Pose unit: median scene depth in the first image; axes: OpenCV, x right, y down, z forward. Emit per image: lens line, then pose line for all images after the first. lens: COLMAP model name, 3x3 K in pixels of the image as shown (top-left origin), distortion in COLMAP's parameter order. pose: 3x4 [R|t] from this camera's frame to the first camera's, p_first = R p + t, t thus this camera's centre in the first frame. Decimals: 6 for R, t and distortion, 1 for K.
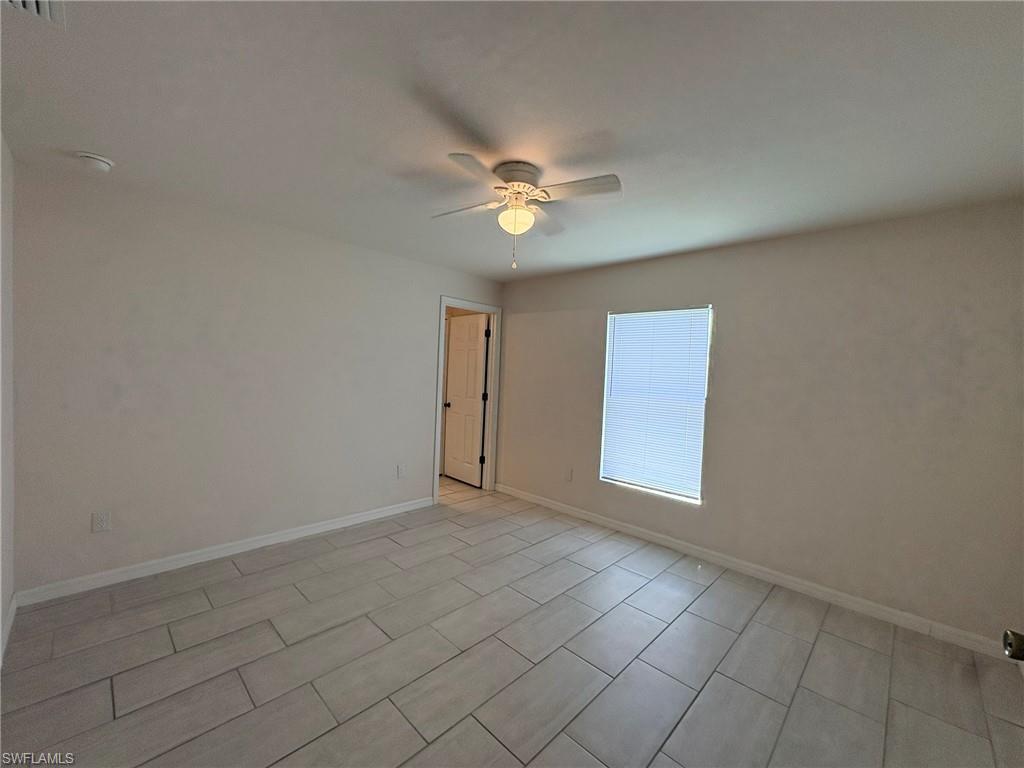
lens RADIAL K [[409.6, 0, 512.0], [0, 409.6, 384.0], [0, 0, 1]] dist [0.002710, 0.000060]
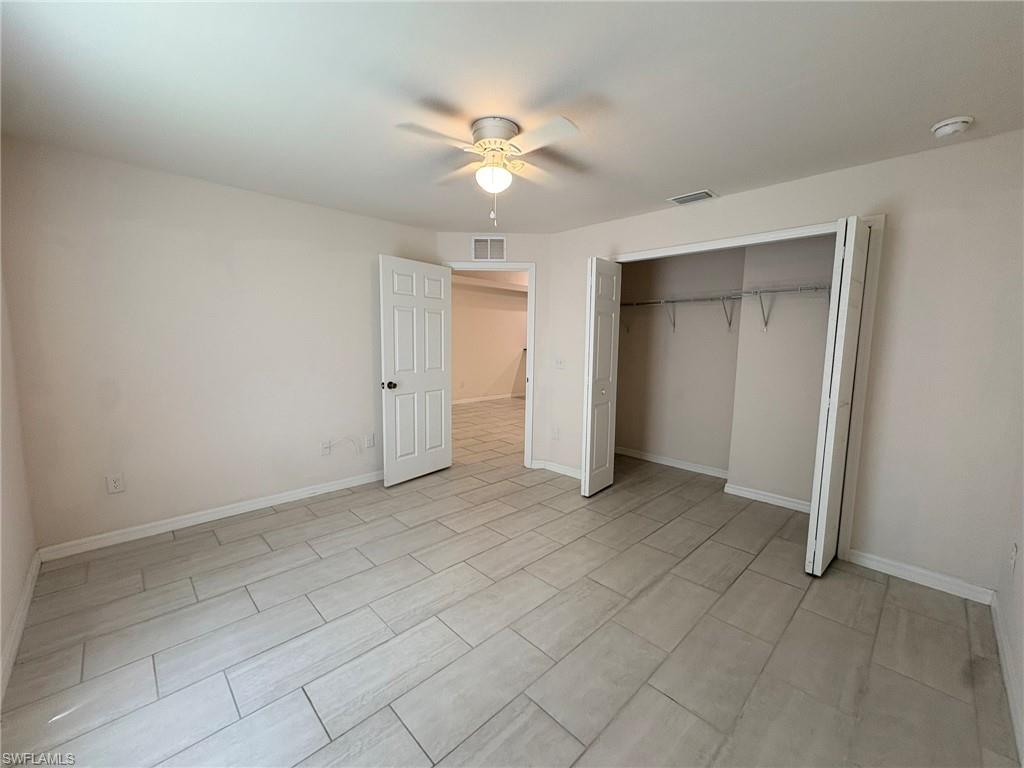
lens RADIAL K [[409.6, 0, 512.0], [0, 409.6, 384.0], [0, 0, 1]] dist [0.002710, 0.000060]
pose [[-0.998315, -0.053030, 0.023564, -0.082922], [-0.049333, 0.989405, 0.136544, -0.041148], [-0.030555, 0.135152, -0.990354, 1.925934]]
